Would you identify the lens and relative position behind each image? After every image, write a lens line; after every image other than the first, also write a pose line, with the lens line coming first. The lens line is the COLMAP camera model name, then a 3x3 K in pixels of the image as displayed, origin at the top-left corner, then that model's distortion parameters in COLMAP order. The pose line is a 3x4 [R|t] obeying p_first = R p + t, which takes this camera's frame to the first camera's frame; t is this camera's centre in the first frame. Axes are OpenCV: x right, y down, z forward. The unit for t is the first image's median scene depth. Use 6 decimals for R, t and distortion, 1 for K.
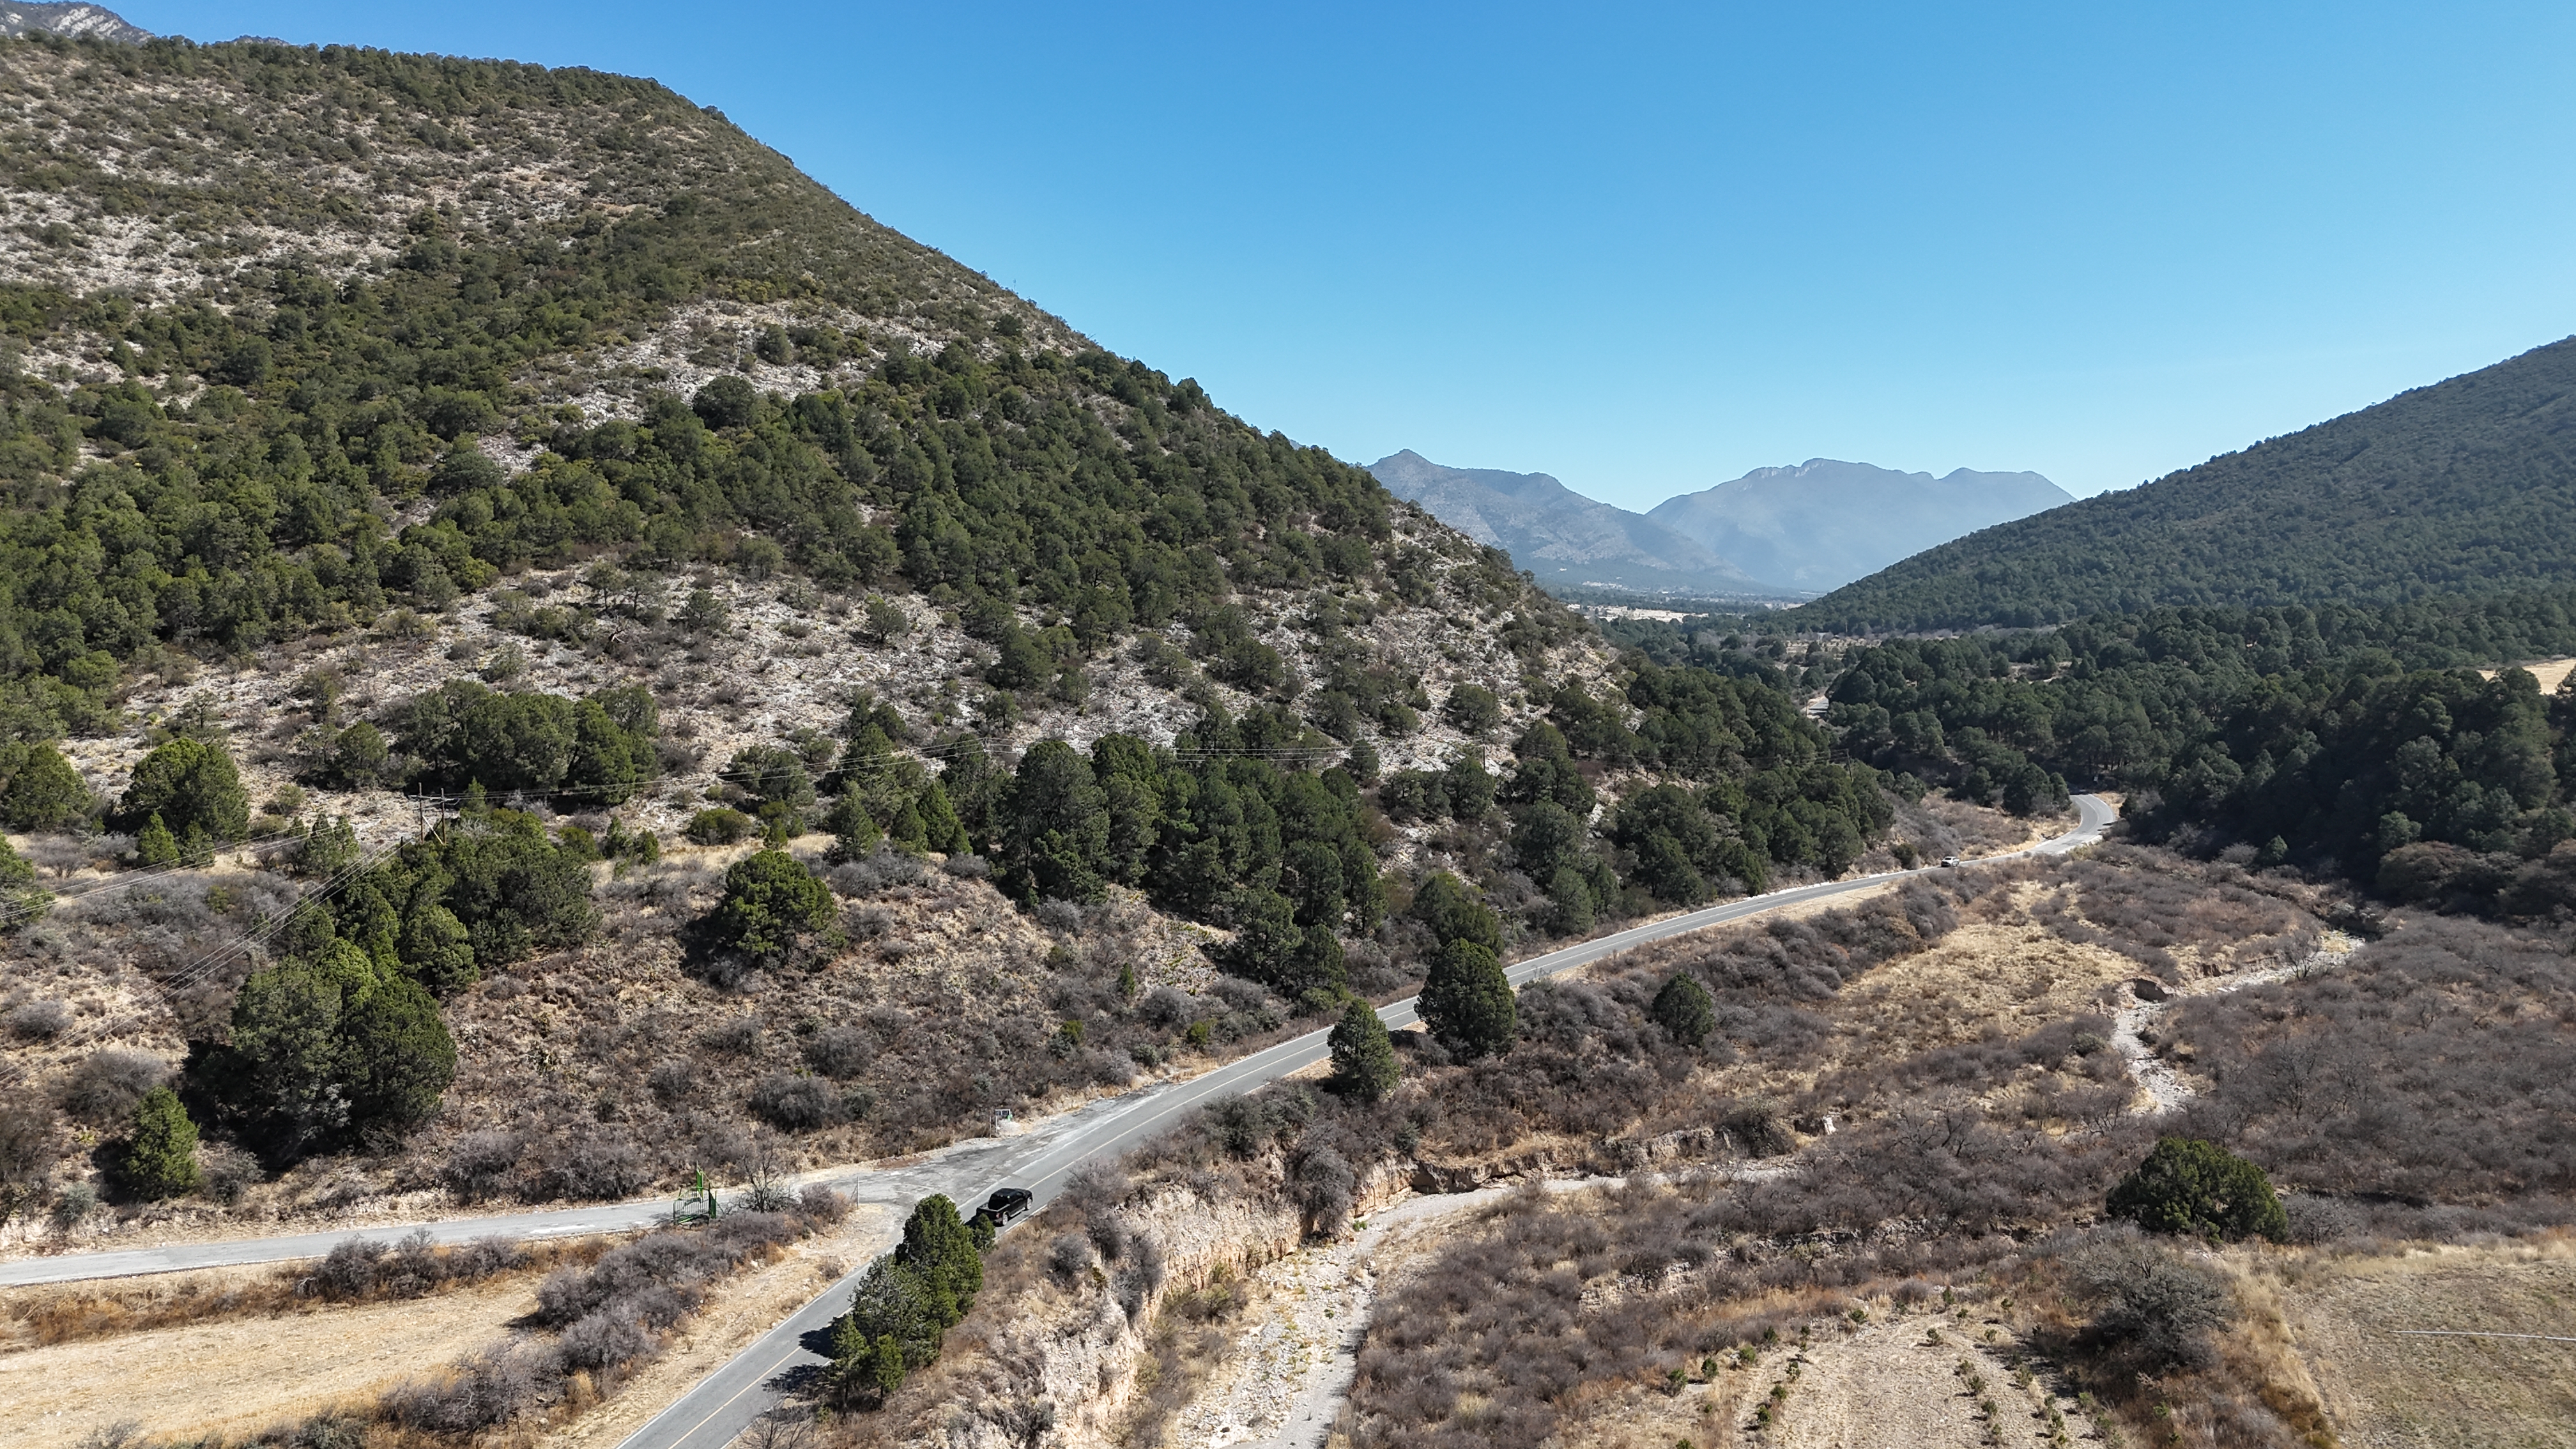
lens RADIAL K [[1878.3, 0, 1292.6], [0, 1878.3, 725.1], [0, 0, 1]] dist [0.062696, -0.055864]
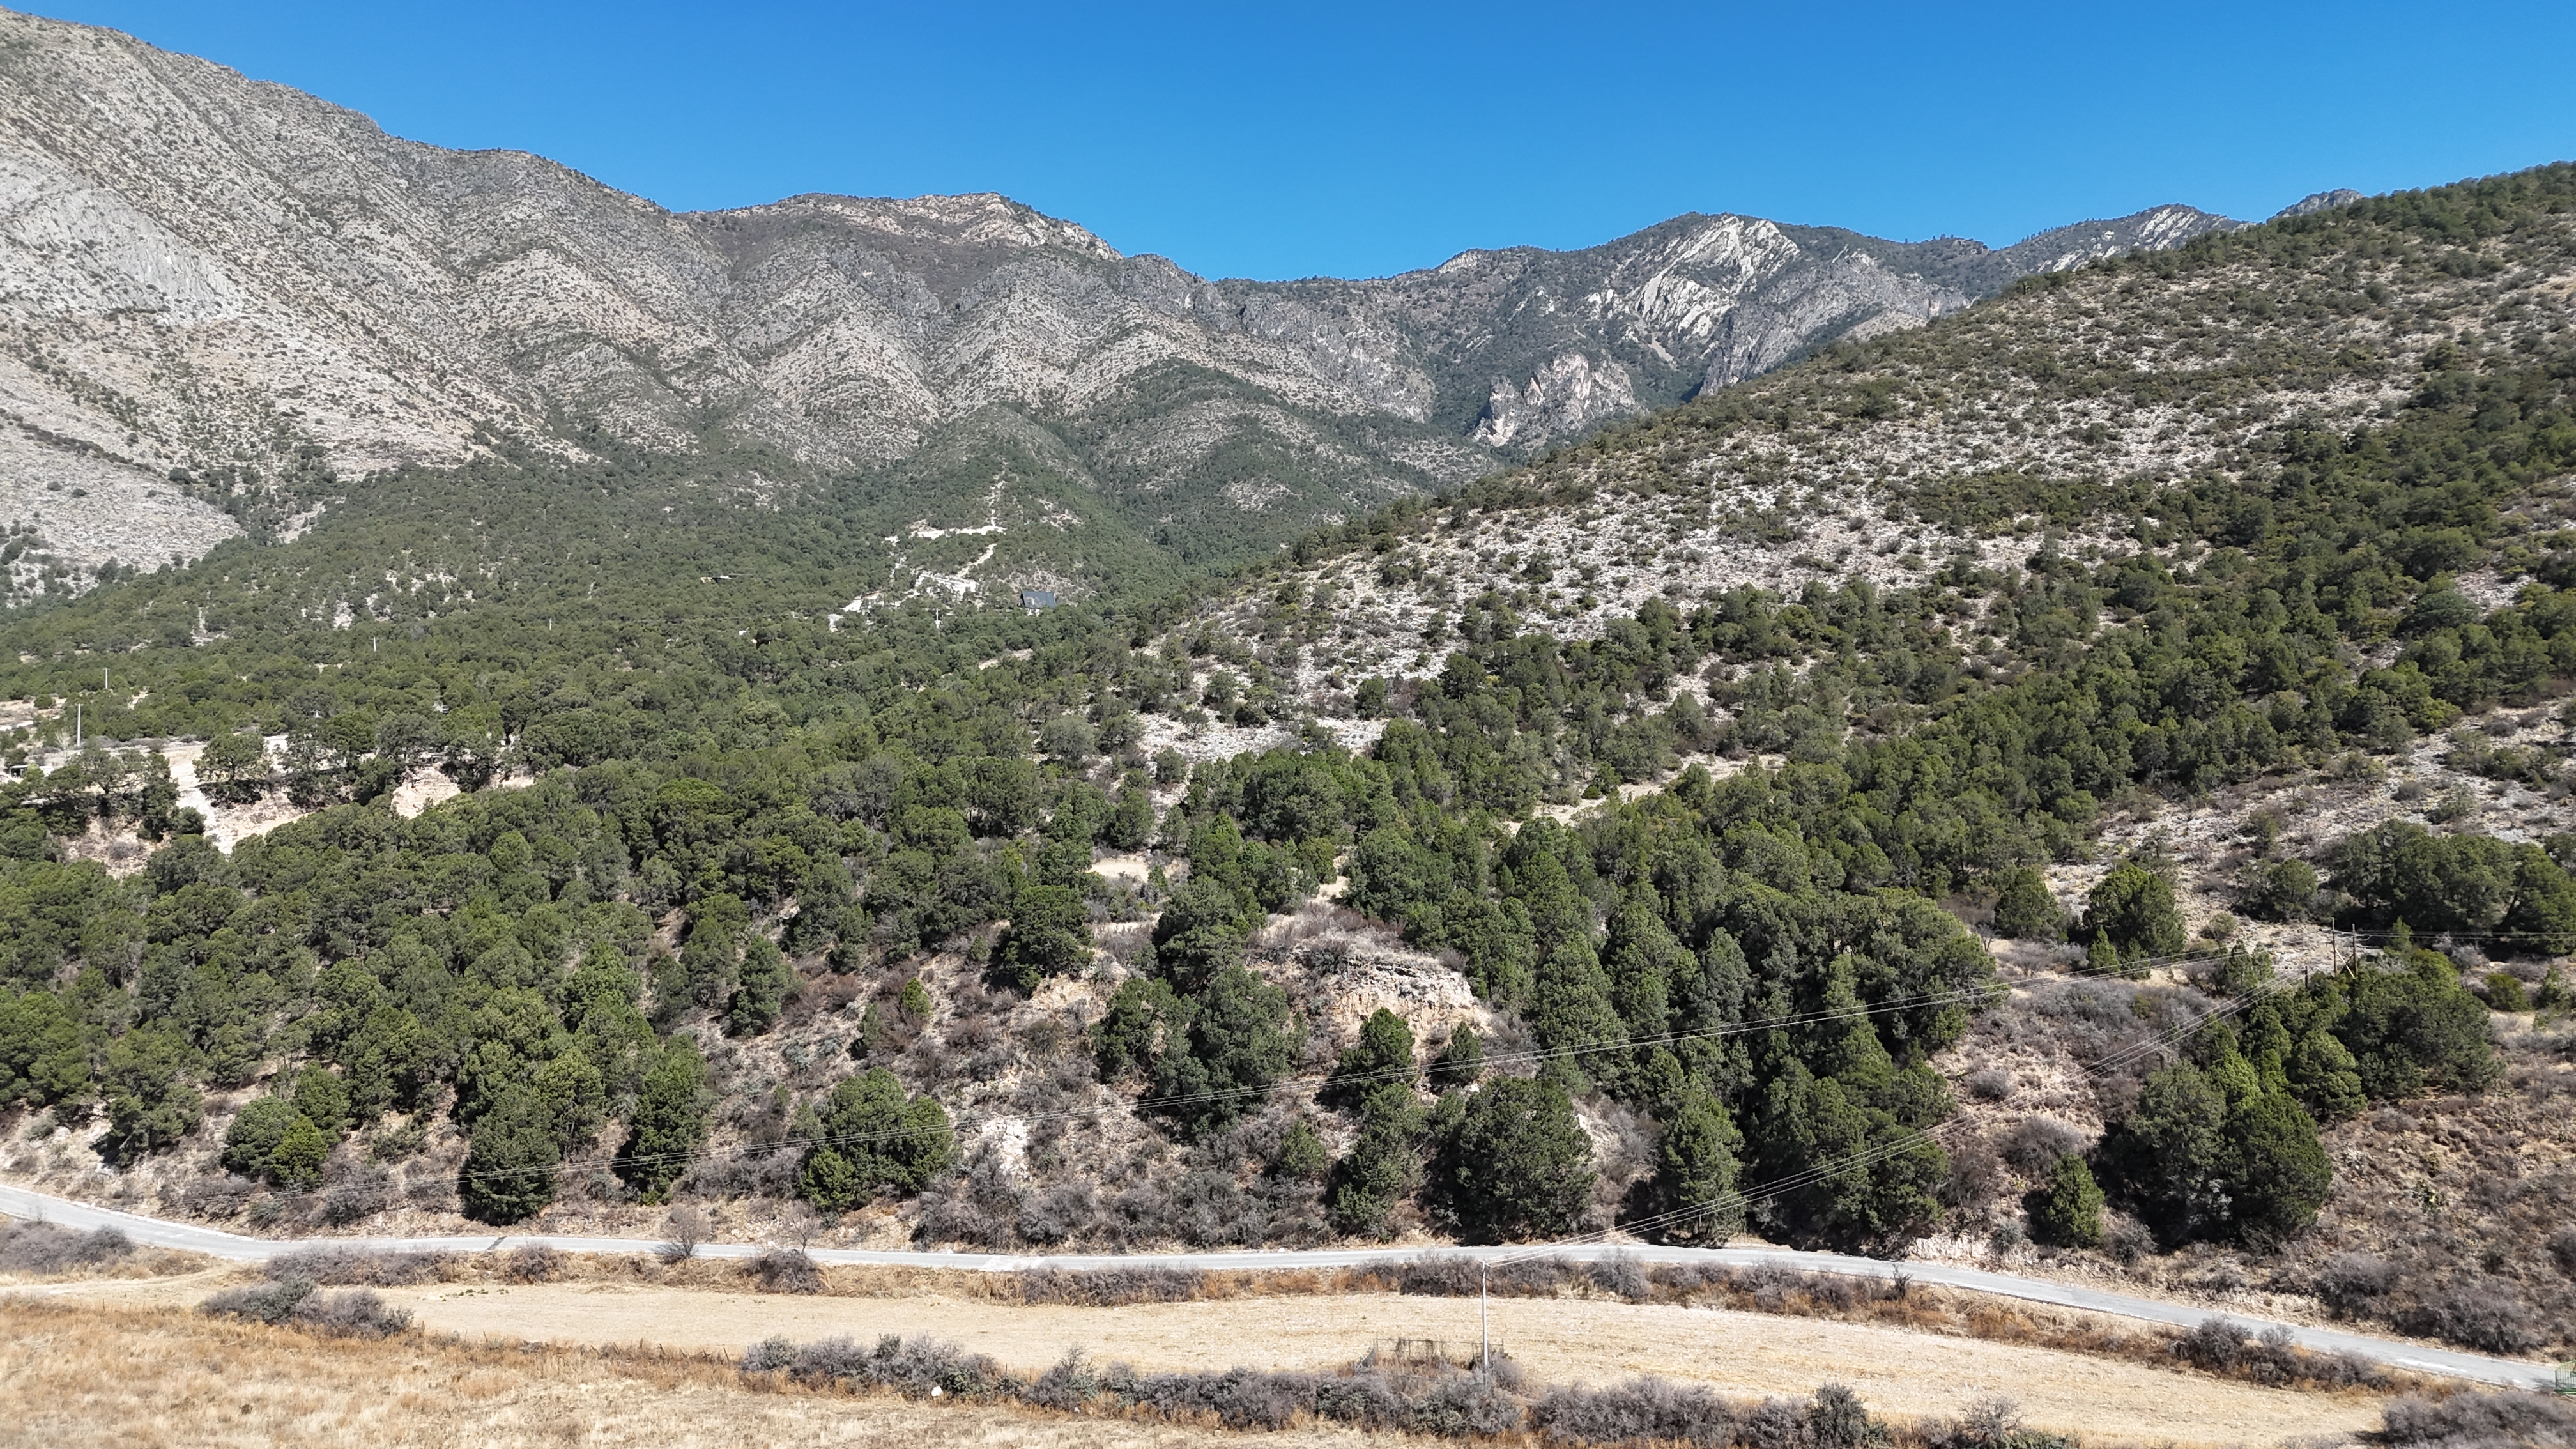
lens RADIAL K [[1878.3, 0, 1292.6], [0, 1878.3, 725.1], [0, 0, 1]] dist [0.062696, -0.055864]
pose [[0.545366, -0.026457, -0.837780, 0.095036], [-0.035283, 0.997891, -0.054482, 0.001632], [0.837455, 0.059272, 0.543283, -0.051176]]
